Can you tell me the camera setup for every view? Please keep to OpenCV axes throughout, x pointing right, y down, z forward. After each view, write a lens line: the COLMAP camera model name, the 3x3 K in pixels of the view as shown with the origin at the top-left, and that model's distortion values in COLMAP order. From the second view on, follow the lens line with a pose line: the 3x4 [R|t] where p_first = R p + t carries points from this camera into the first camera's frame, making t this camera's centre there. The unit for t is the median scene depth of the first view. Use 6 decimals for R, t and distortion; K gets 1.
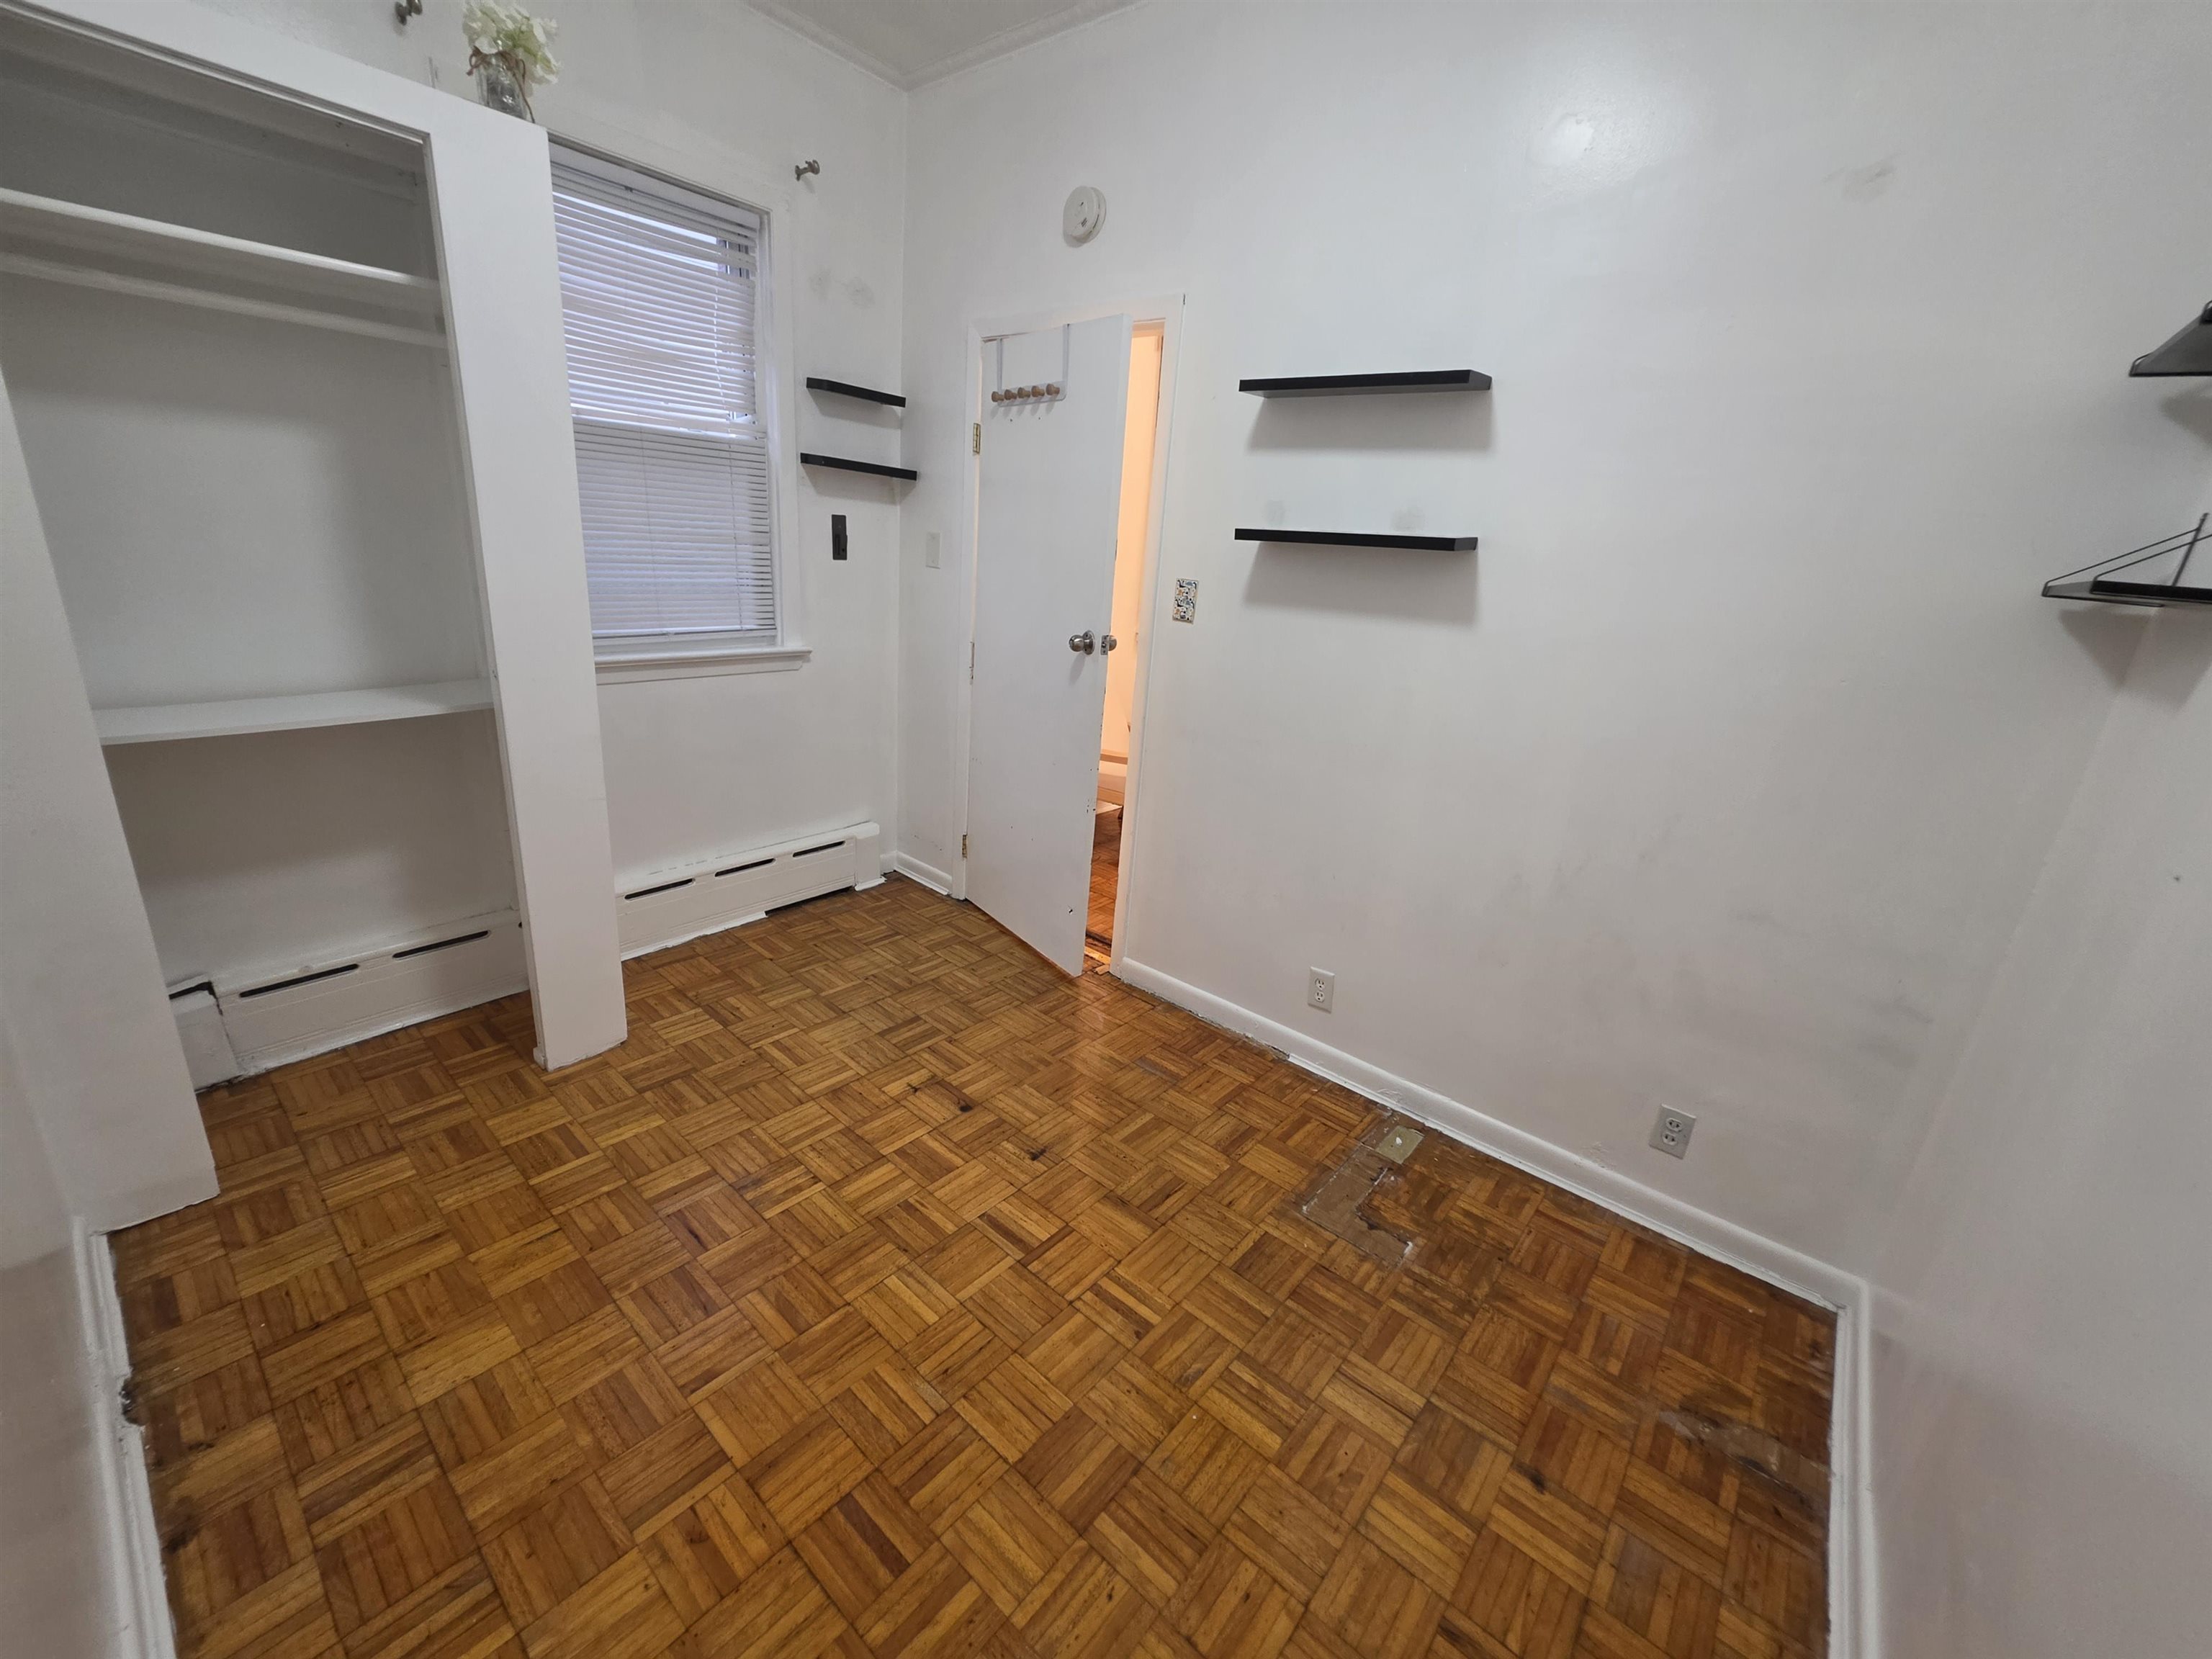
lens RADIAL K [[885.5, 0, 1103.9], [0, 885.5, 827.8], [0, 0, 1]] dist [-0.002944, 0.001034]
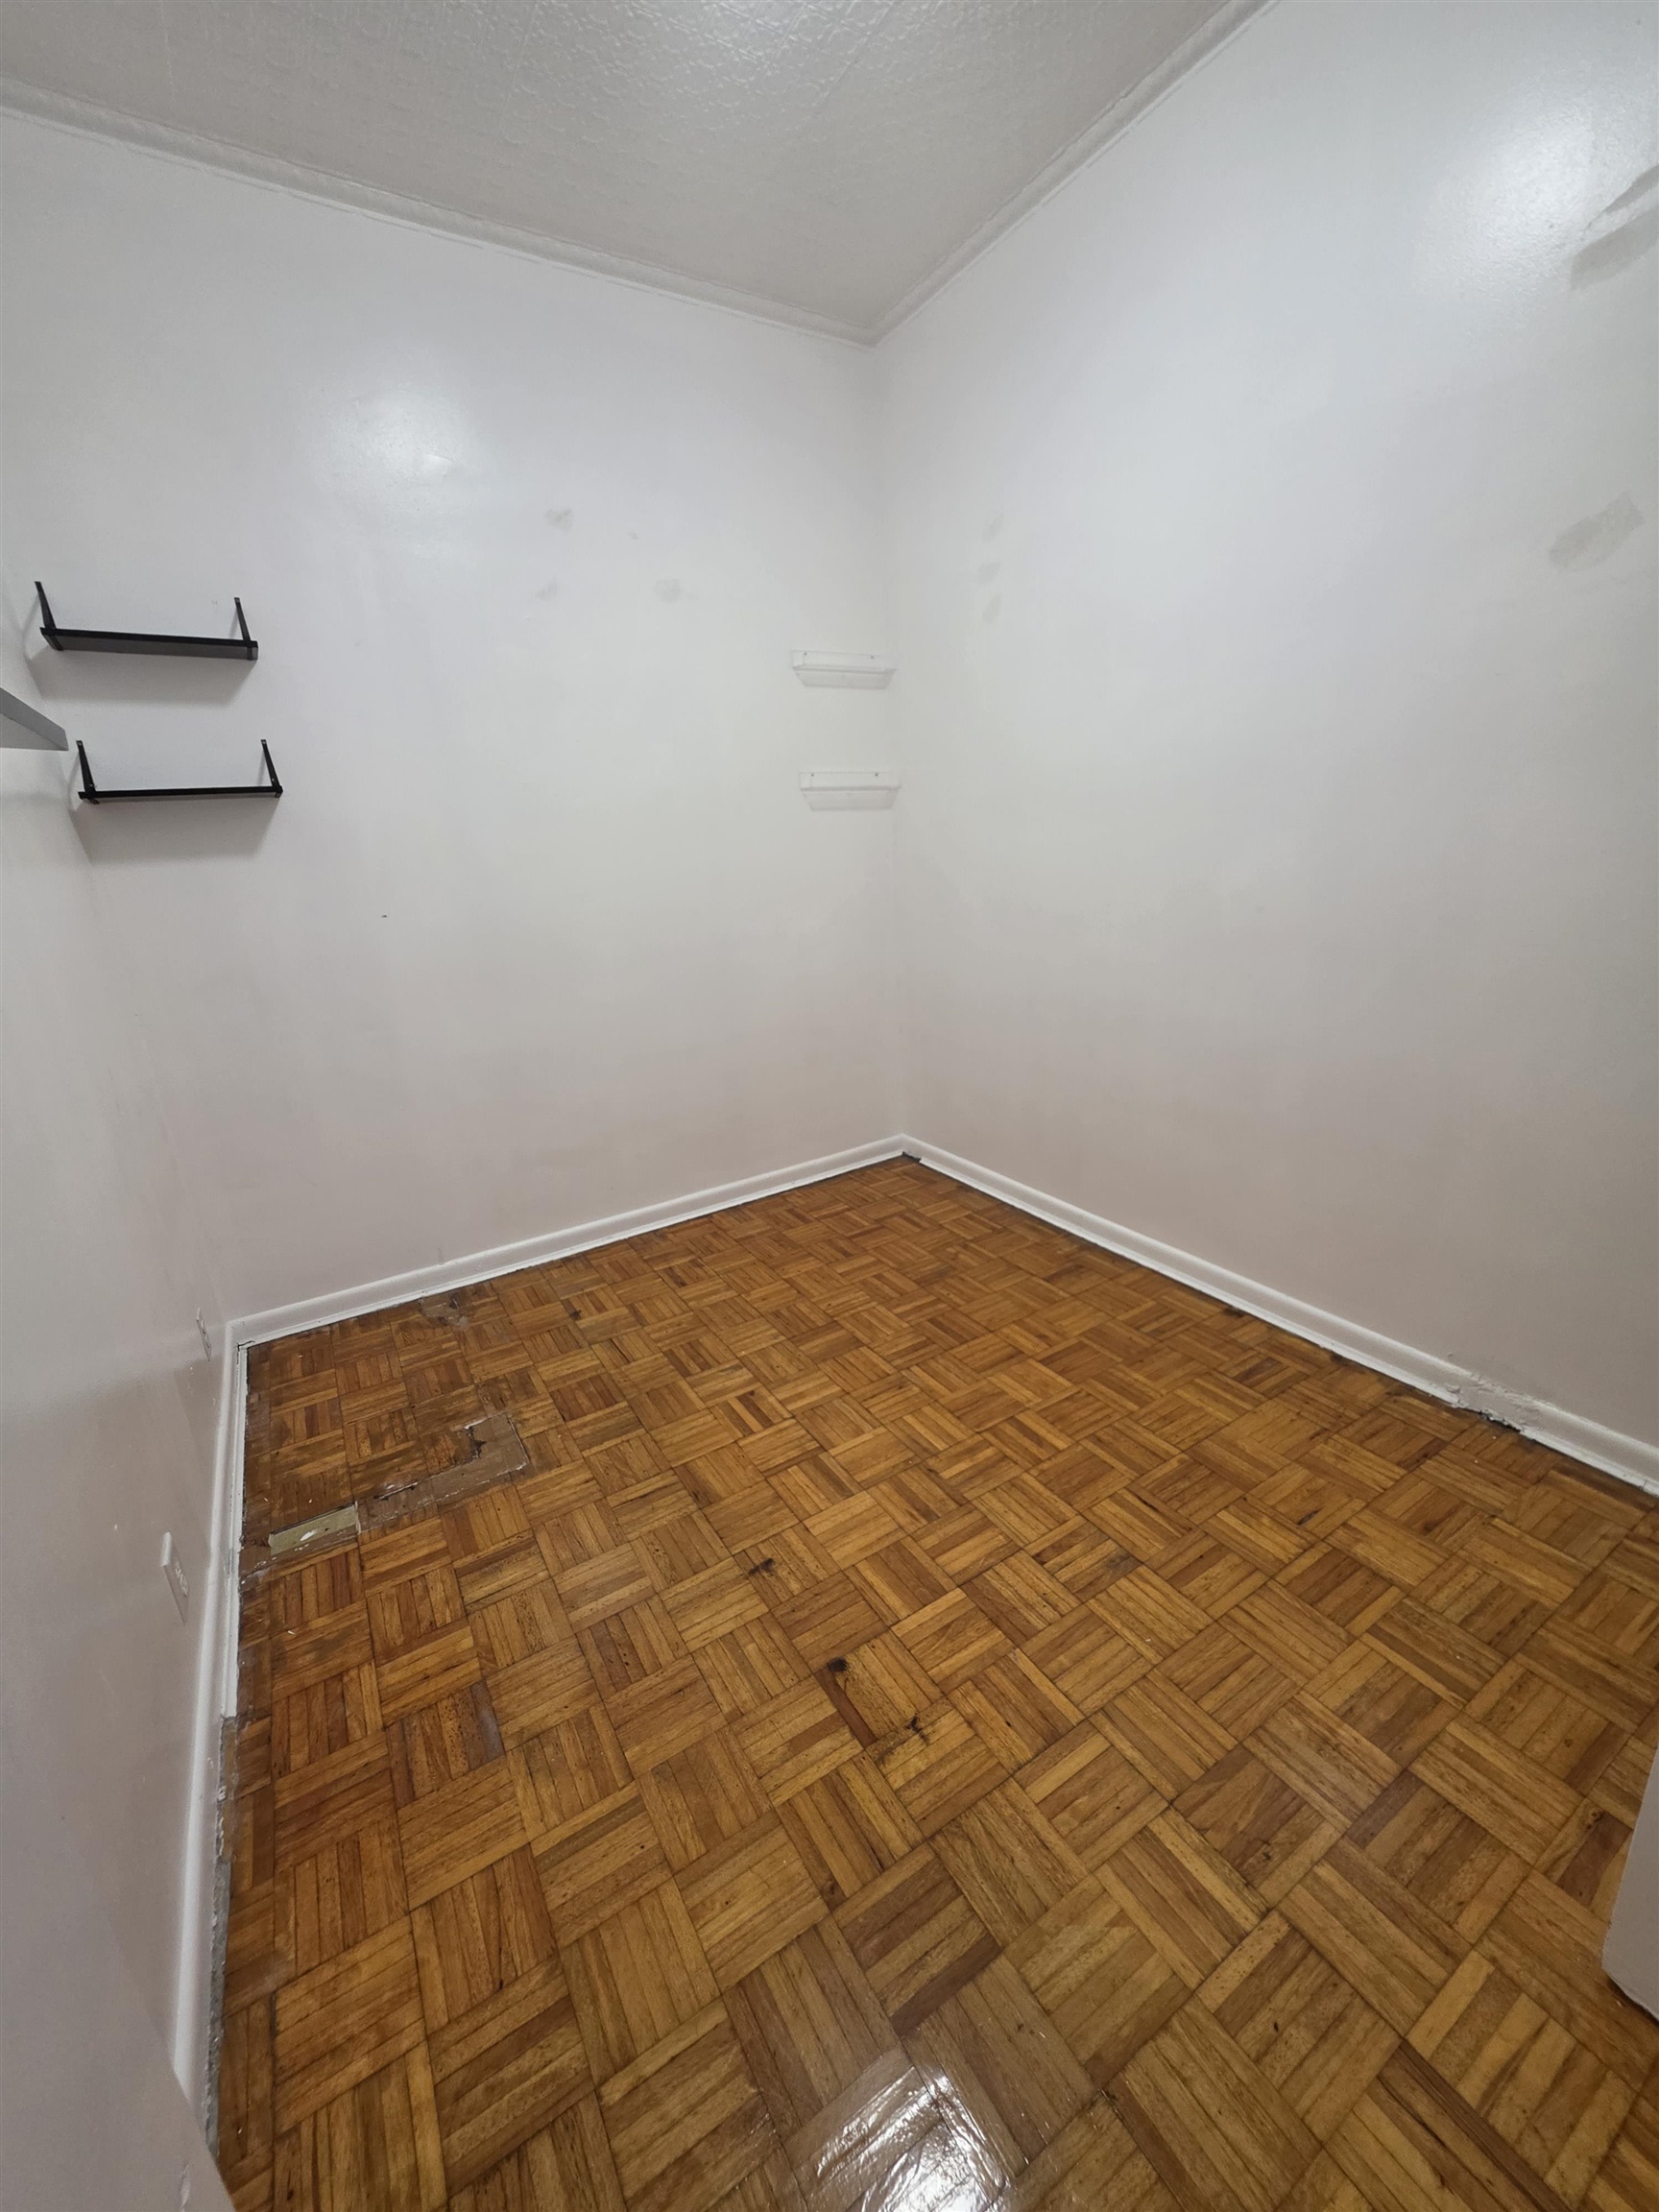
lens RADIAL K [[885.5, 0, 827.9], [0, 885.5, 1104.6], [0, 0, 1]] dist [-0.002944, 0.001034]
pose [[-0.951180, -0.112119, 0.287551, -0.335983], [0.080311, 0.809674, 0.581359, -0.437279], [-0.298004, 0.576071, -0.761141, 1.469626]]
